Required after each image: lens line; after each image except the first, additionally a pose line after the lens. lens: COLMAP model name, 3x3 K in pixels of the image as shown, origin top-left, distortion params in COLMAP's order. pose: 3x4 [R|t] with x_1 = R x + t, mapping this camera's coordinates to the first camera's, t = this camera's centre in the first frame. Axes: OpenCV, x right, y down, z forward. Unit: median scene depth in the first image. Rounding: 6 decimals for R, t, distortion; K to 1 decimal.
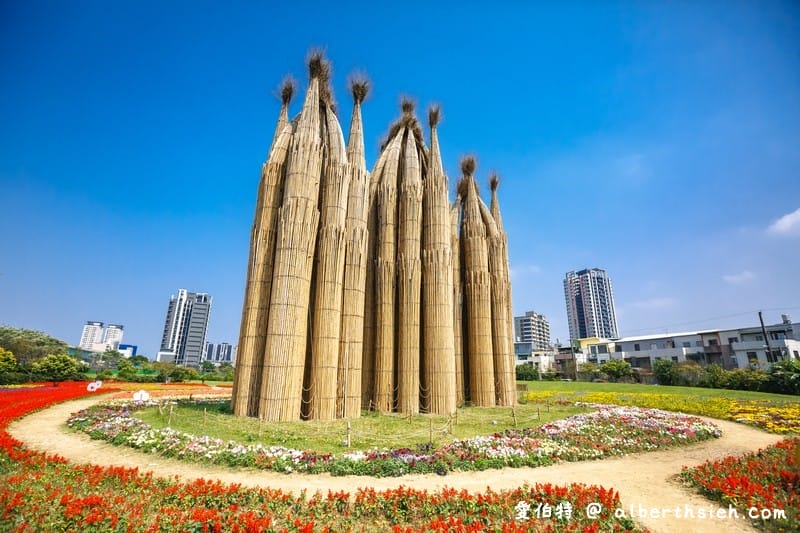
lens RADIAL K [[363.1, 0, 399.8], [0, 363.1, 273.7], [0, 0, 1]] dist [-0.044841, 0.005226]
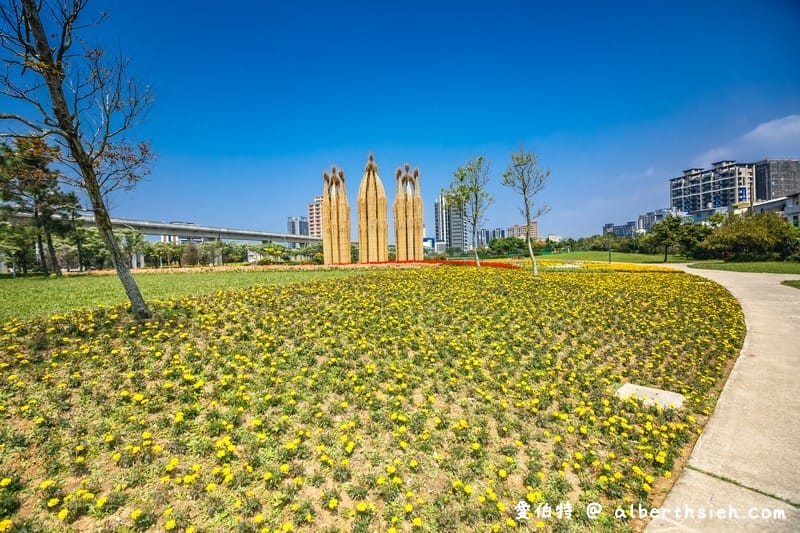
lens RADIAL K [[363.1, 0, 400.6], [0, 363.1, 266.8], [0, 0, 1]] dist [-0.044841, 0.005226]
pose [[0.725361, -0.022355, -0.688005, 0.181902], [0.231928, 0.948972, 0.213686, -0.020872], [0.648121, -0.314567, 0.693532, -0.085641]]
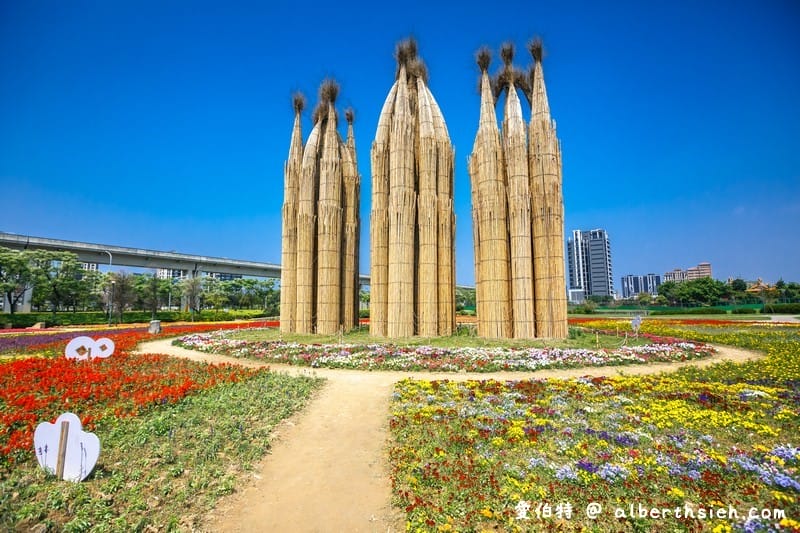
lens RADIAL K [[363.1, 0, 395.0], [0, 363.1, 264.5], [0, 0, 1]] dist [-0.044841, 0.005226]
pose [[0.448345, -0.124189, -0.885192, 0.075824], [0.257361, 0.966301, -0.005216, 0.010492], [0.856009, -0.225476, 0.465197, 0.033325]]
